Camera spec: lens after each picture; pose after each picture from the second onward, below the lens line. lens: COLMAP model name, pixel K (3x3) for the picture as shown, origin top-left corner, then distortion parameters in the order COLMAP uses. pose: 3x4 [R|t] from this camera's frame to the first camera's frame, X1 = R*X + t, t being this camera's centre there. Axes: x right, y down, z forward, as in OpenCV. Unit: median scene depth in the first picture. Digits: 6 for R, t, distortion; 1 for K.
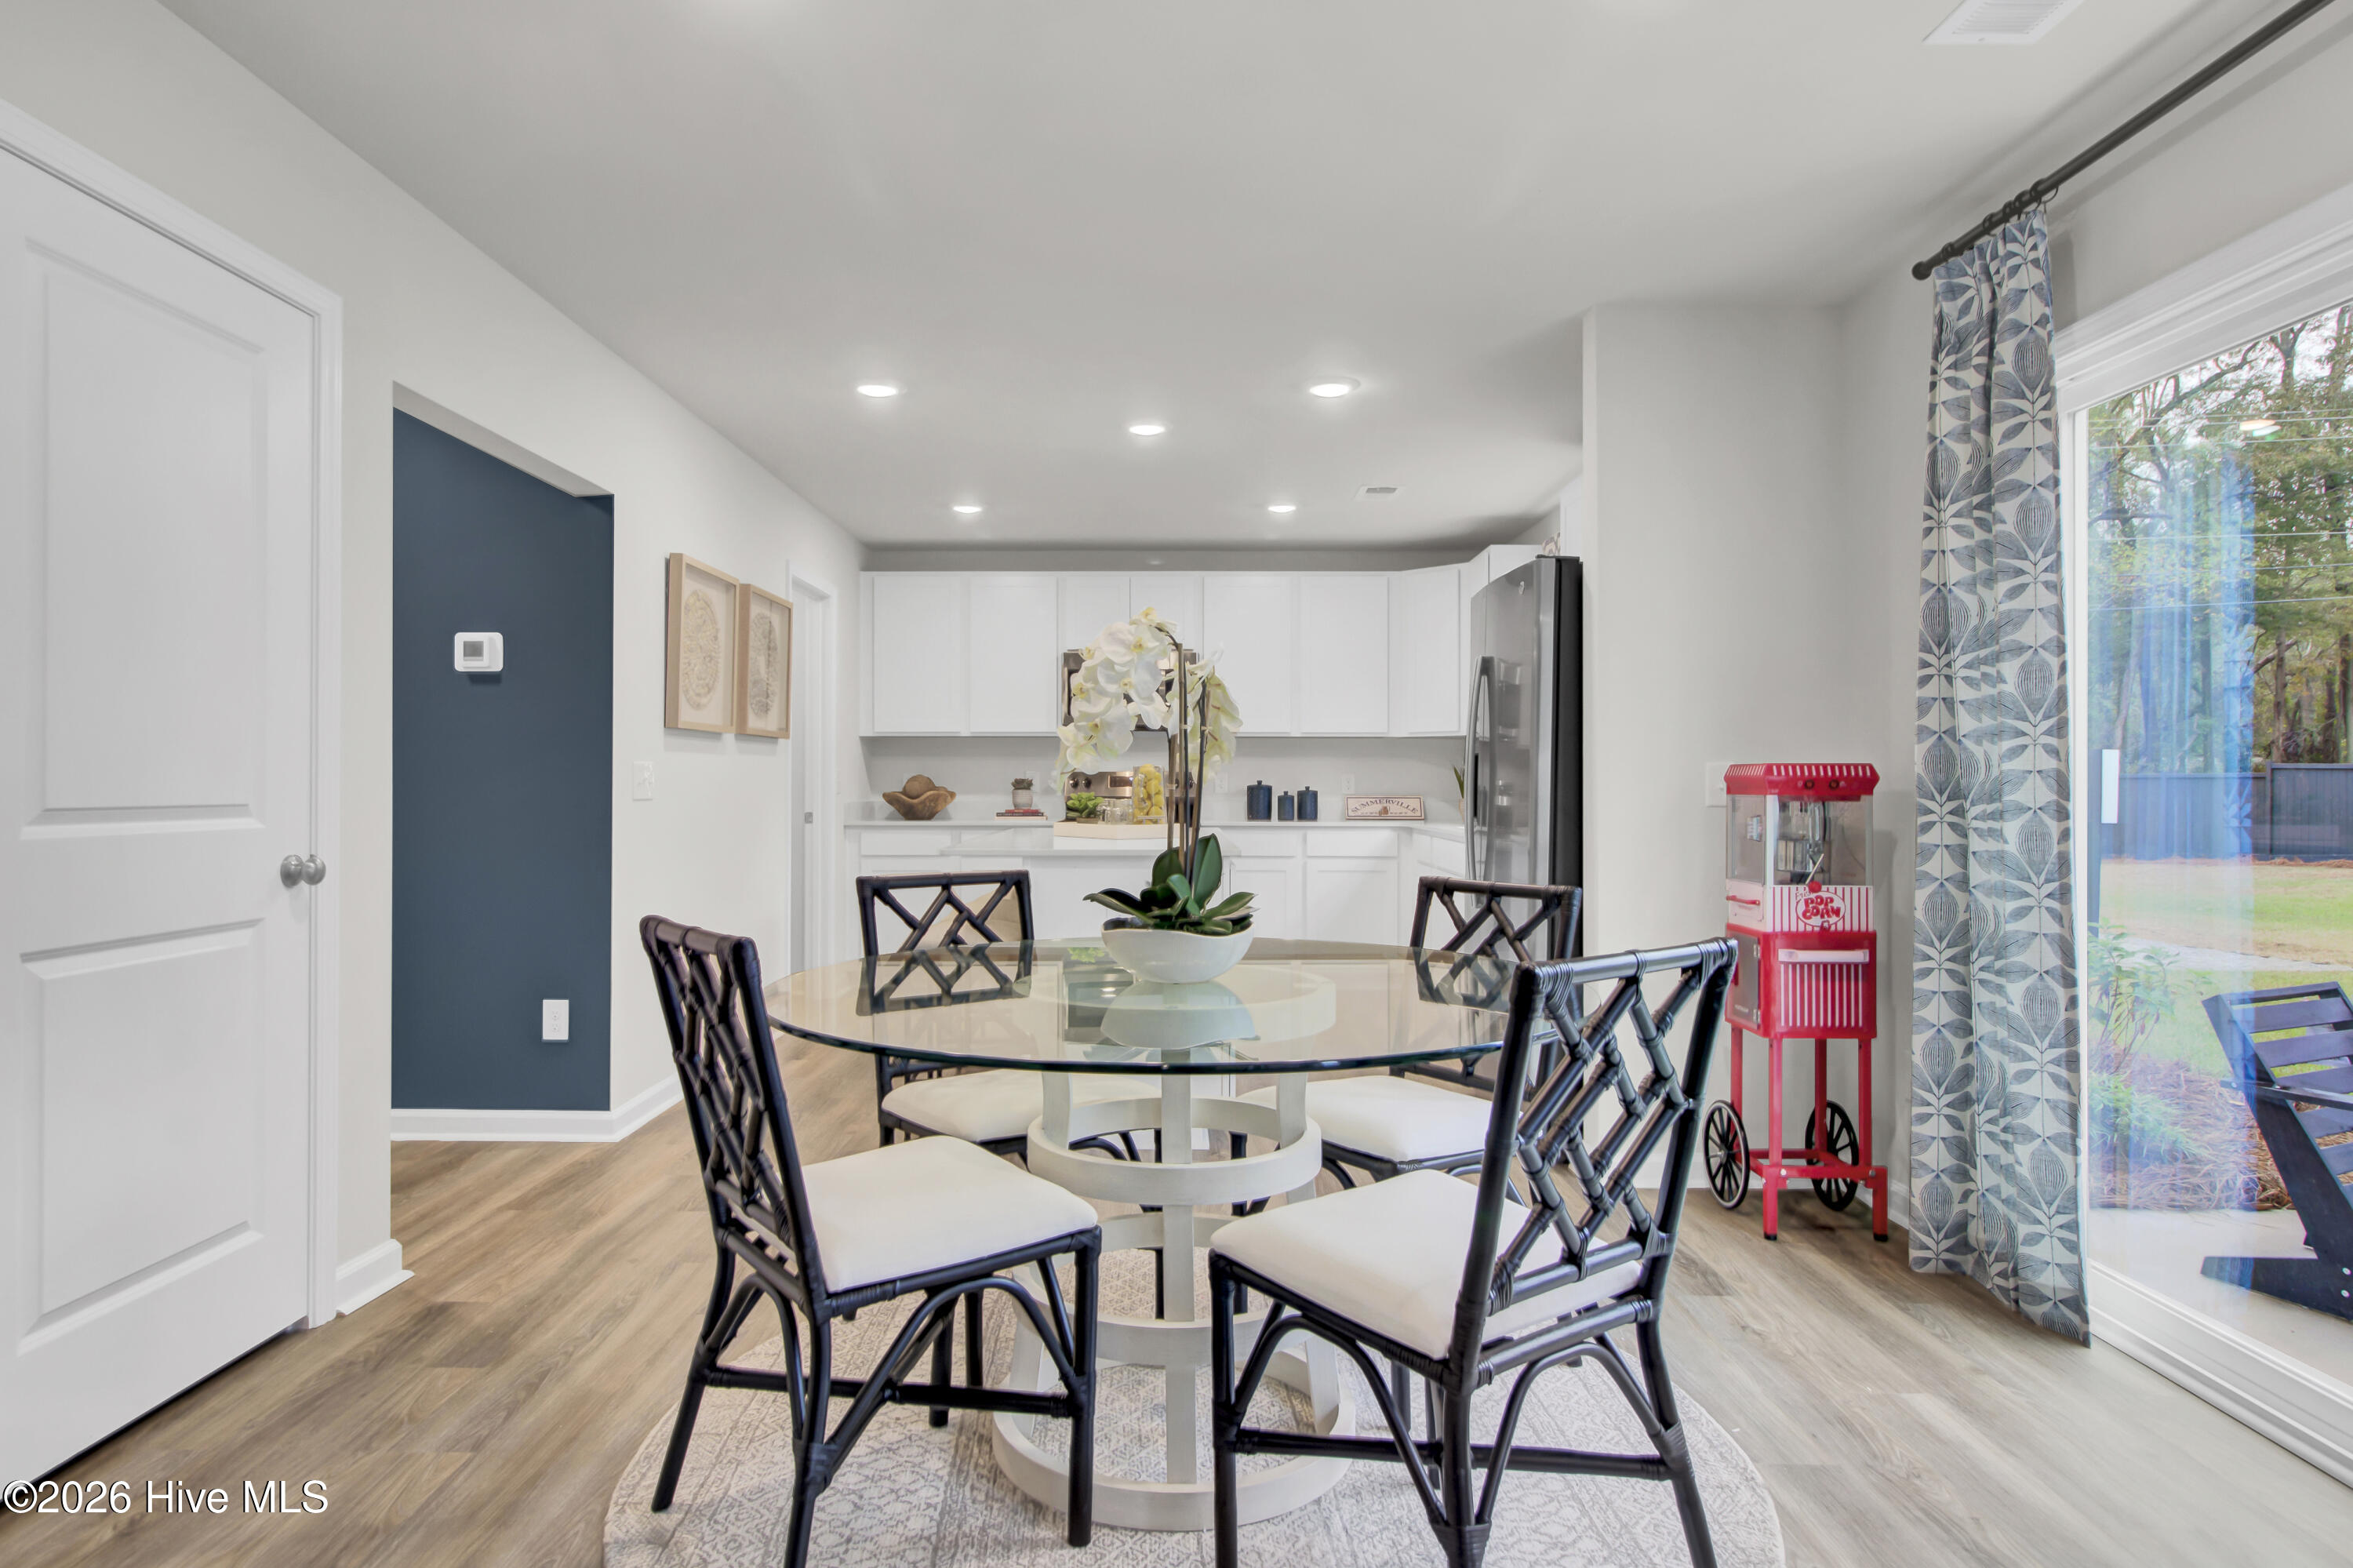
lens RADIAL K [[1342.1, 0, 1160.6], [0, 1342.1, 791.1], [0, 0, 1]] dist [-0.001418, 0.001321]
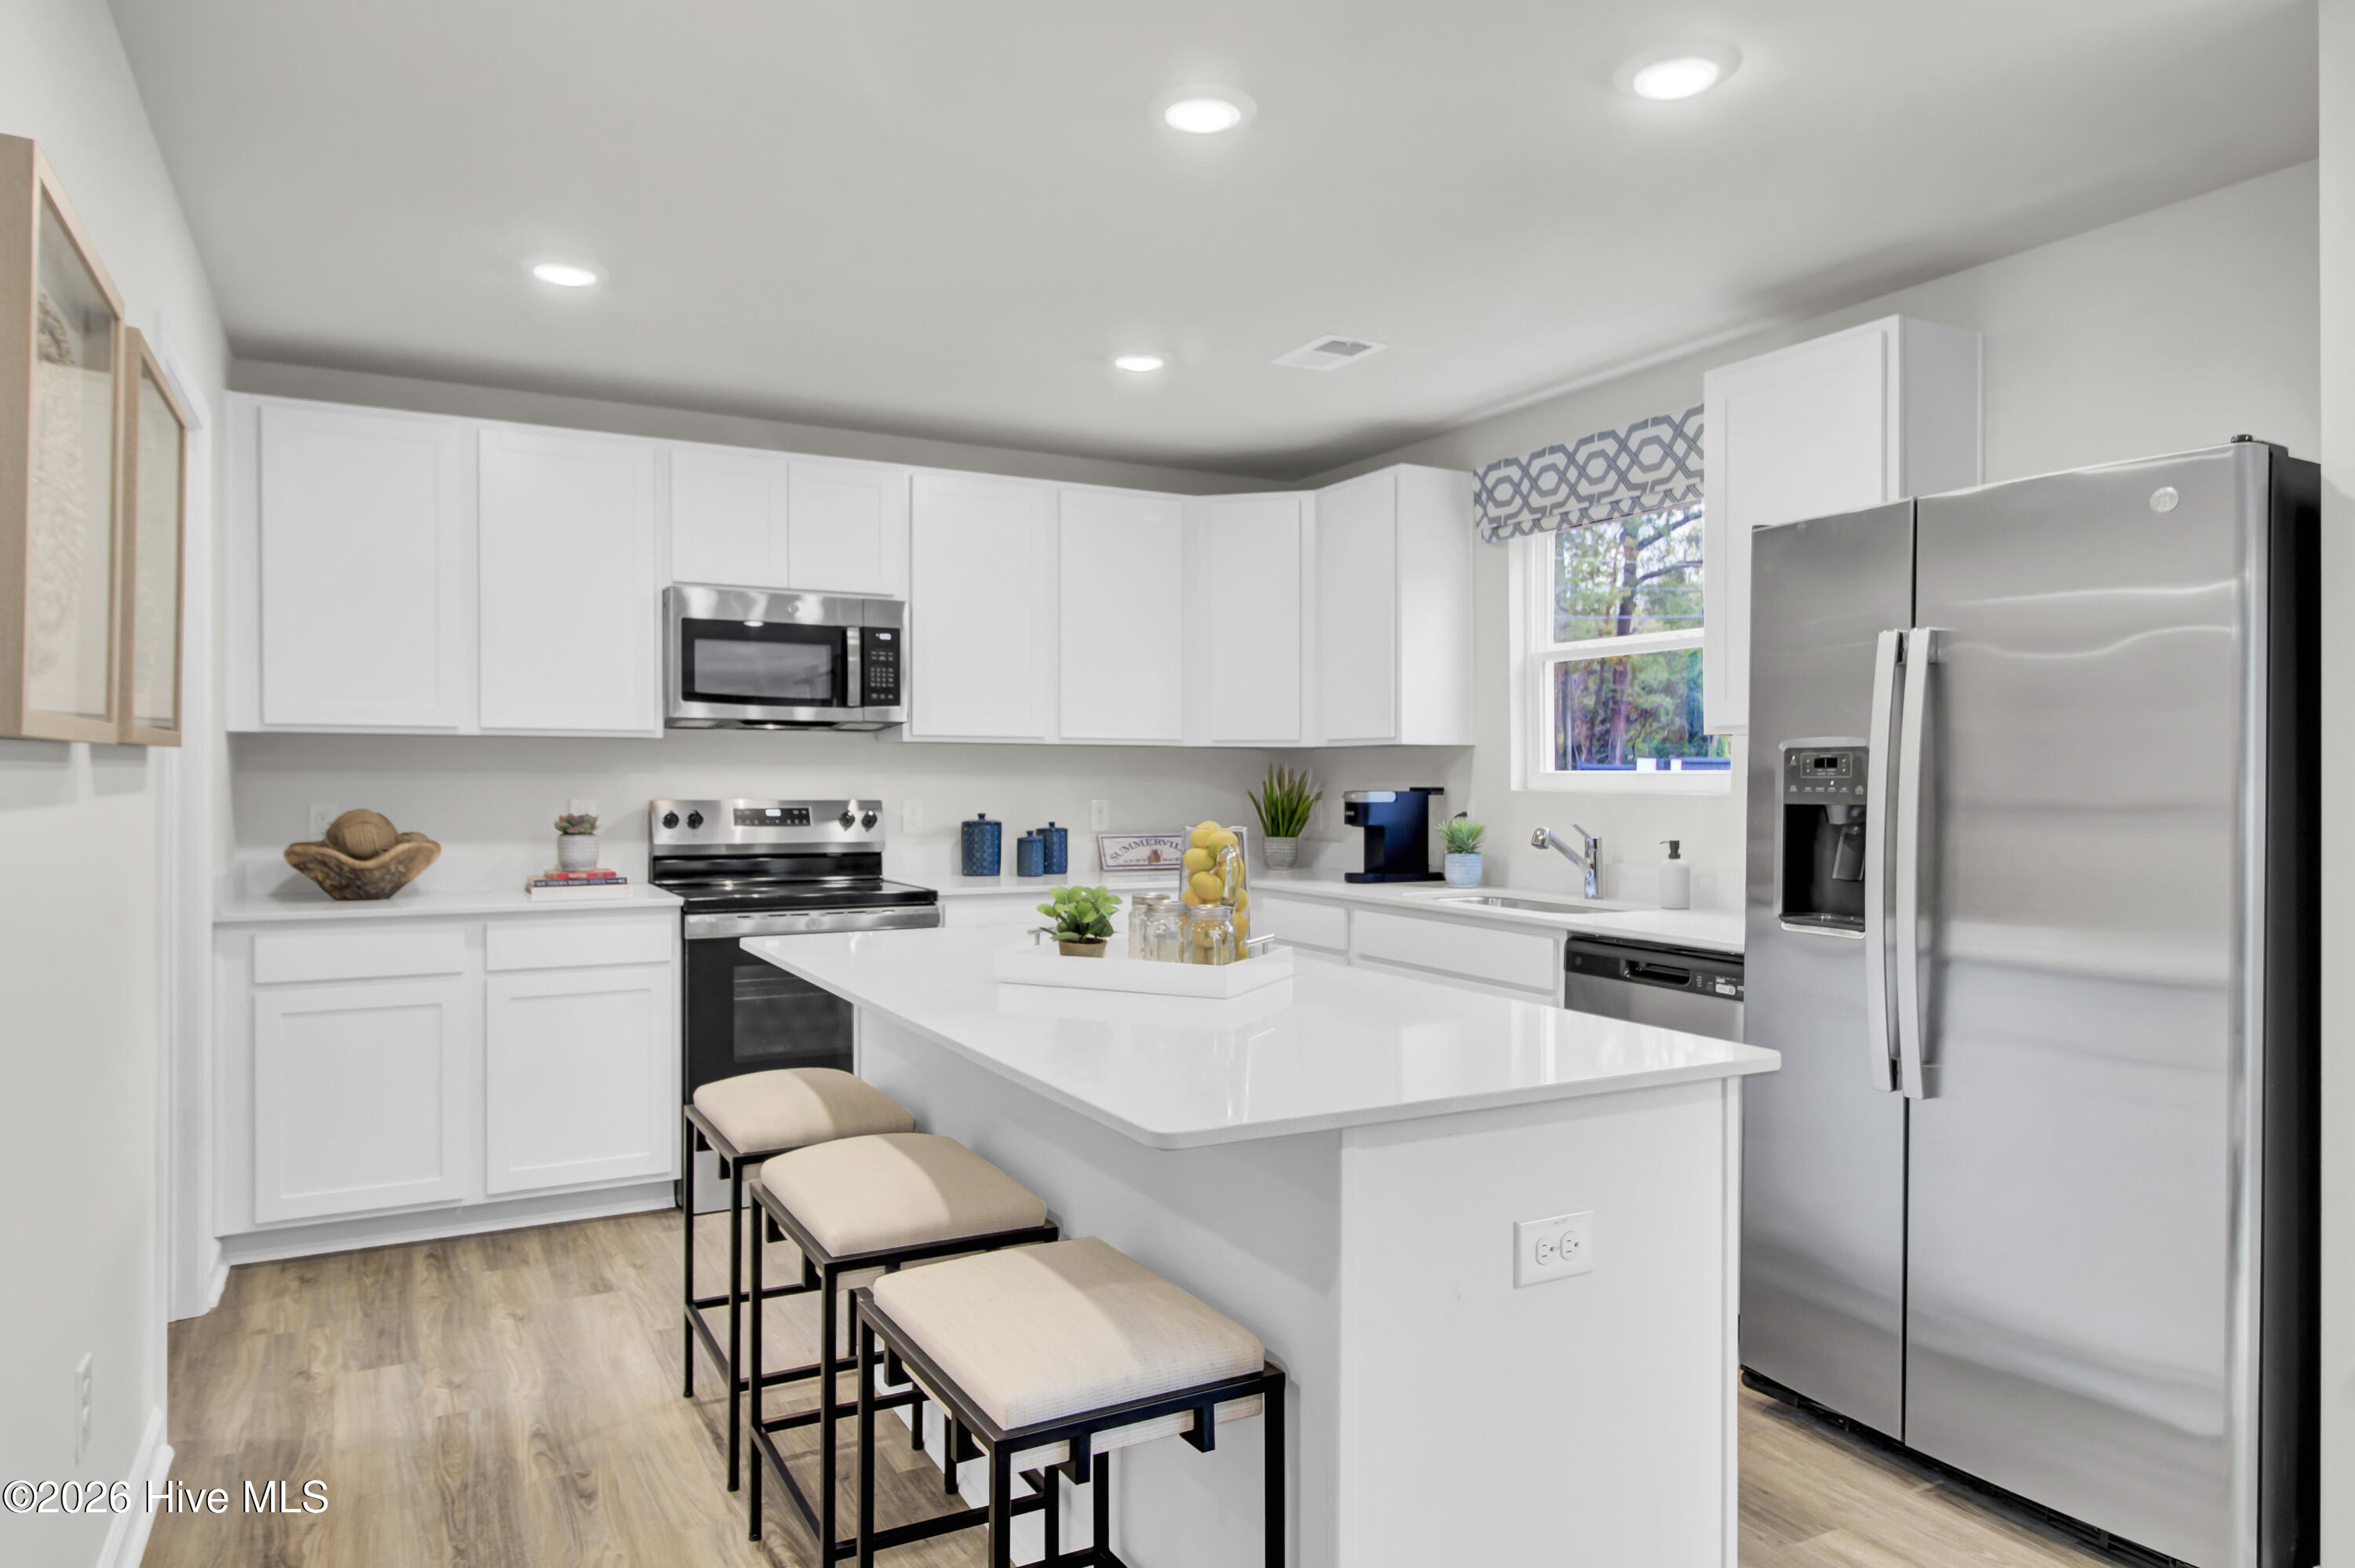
lens RADIAL K [[1464.3, 0, 1160.4], [0, 1464.3, 779.0], [0, 0, 1]] dist [0.034465, 0.001023]
pose [[0.878945, 0.000611, 0.476923, -0.275624], [0.002208, 0.999983, -0.005350, -0.030537], [-0.476918, 0.005755, 0.878929, 0.558734]]
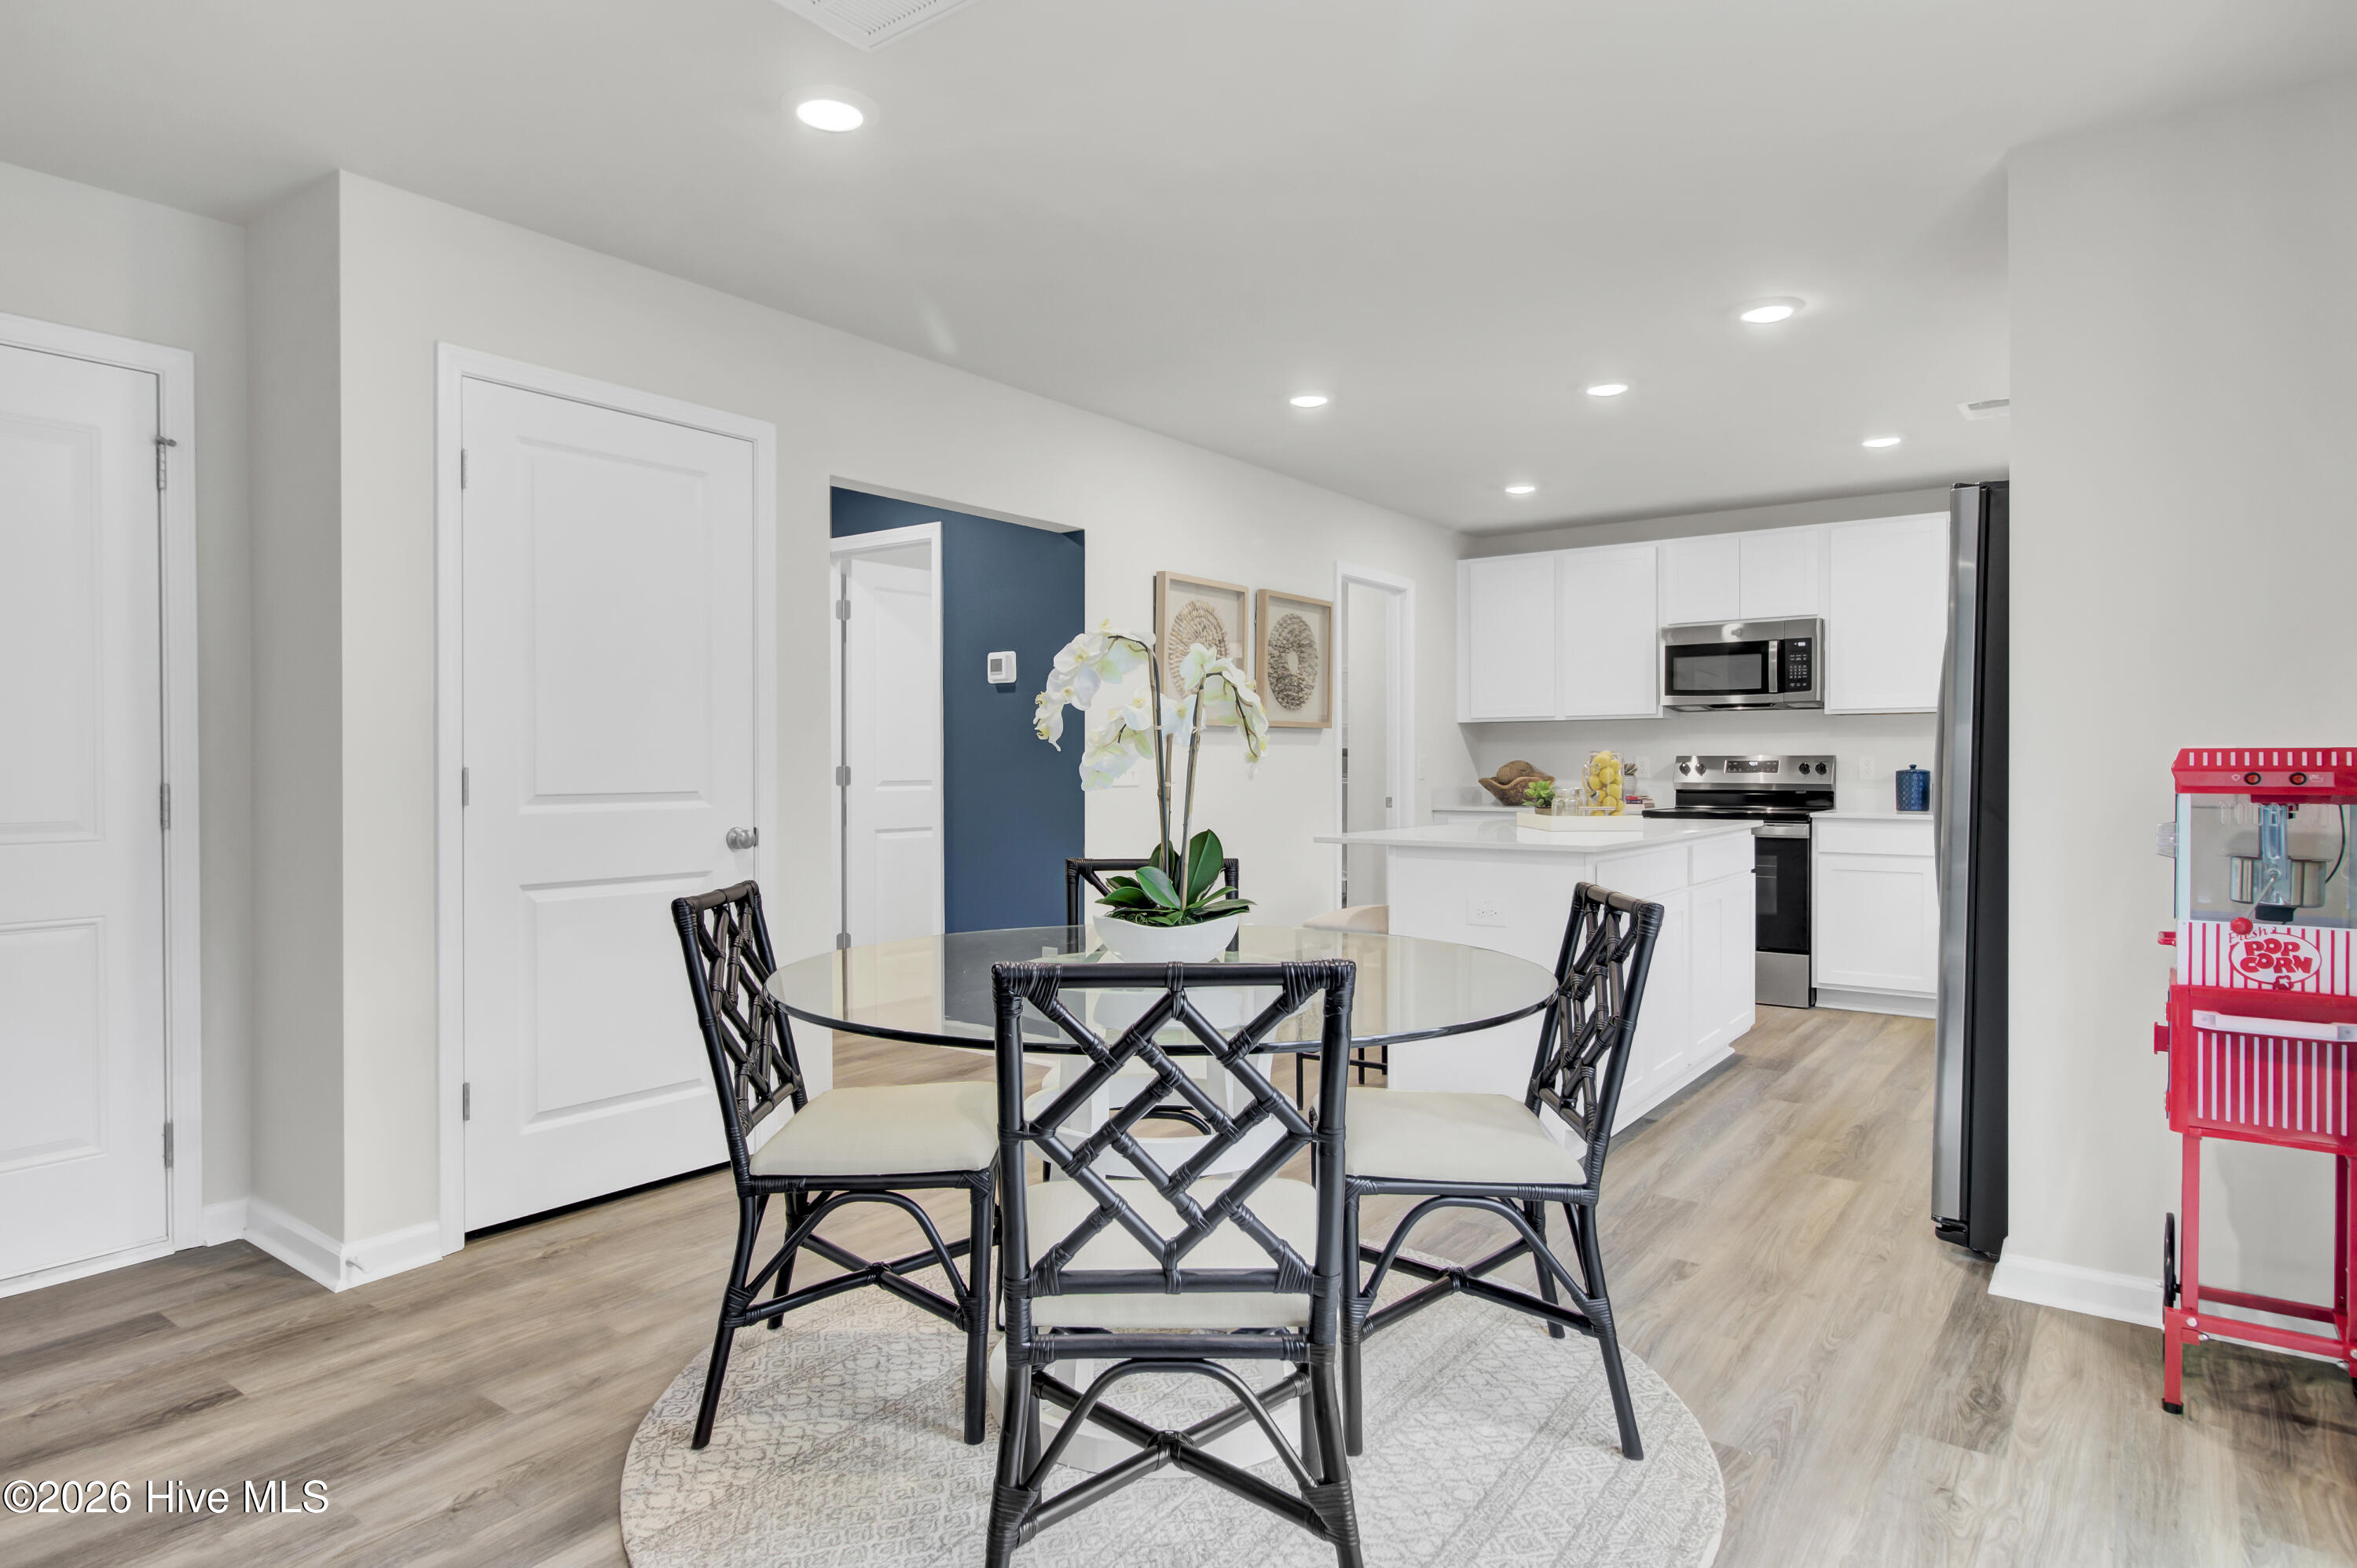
lens RADIAL K [[1344.2, 0, 1153.7], [0, 1344.2, 783.2], [0, 0, 1]] dist [-0.001418, 0.001321]
pose [[0.806009, 0.005466, -0.591878, 0.291426], [0.000000, 0.999957, 0.009233, -0.006283], [0.591904, -0.007442, 0.805974, 0.064598]]
